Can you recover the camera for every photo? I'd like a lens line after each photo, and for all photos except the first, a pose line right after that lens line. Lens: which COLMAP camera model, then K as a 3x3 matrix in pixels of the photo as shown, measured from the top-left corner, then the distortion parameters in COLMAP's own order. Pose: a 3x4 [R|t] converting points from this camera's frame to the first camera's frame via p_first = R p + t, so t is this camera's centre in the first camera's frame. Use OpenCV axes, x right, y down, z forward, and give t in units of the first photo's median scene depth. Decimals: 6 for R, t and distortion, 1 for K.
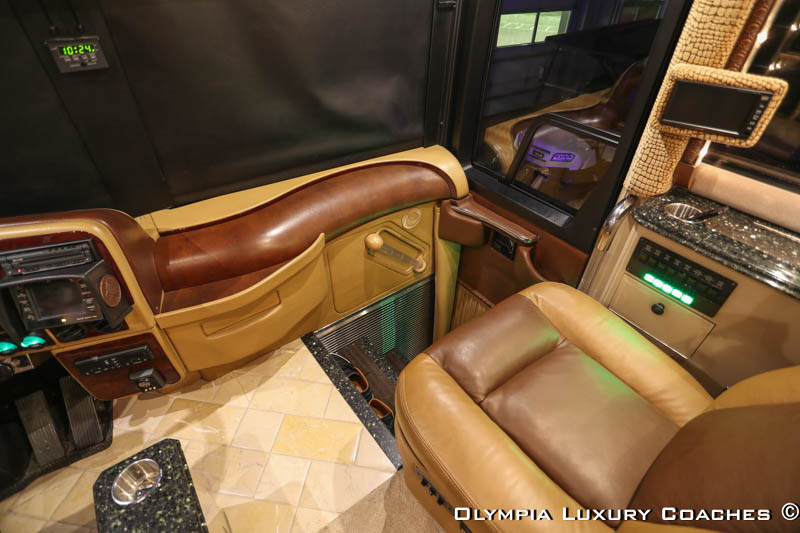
lens RADIAL K [[390.0, 0, 400.5], [0, 390.0, 266.7], [0, 0, 1]] dist [-0.070865, 0.025491]
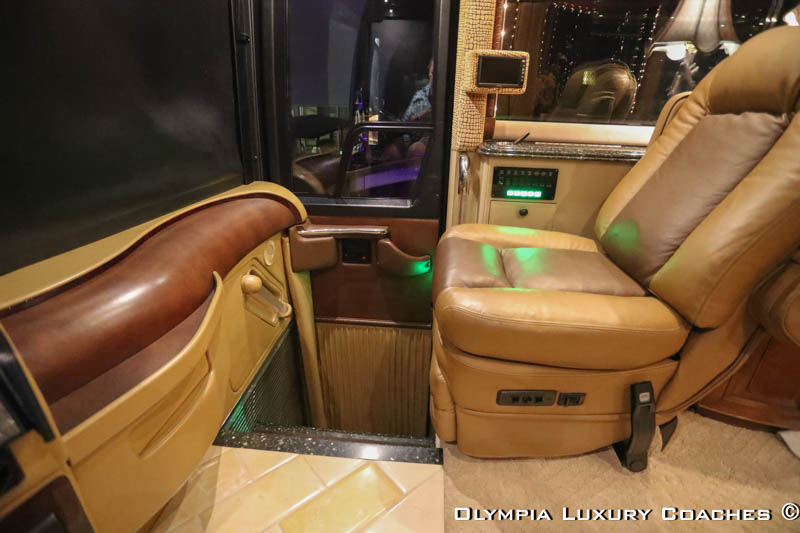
lens RADIAL K [[390.0, 0, 402.6], [0, 390.0, 266.7], [0, 0, 1]] dist [-0.070865, 0.025491]
pose [[0.664000, -0.295481, 0.686874, -0.451386], [0.464282, 0.882998, -0.068971, 0.126108], [-0.586128, 0.364700, 0.723497, 0.213960]]
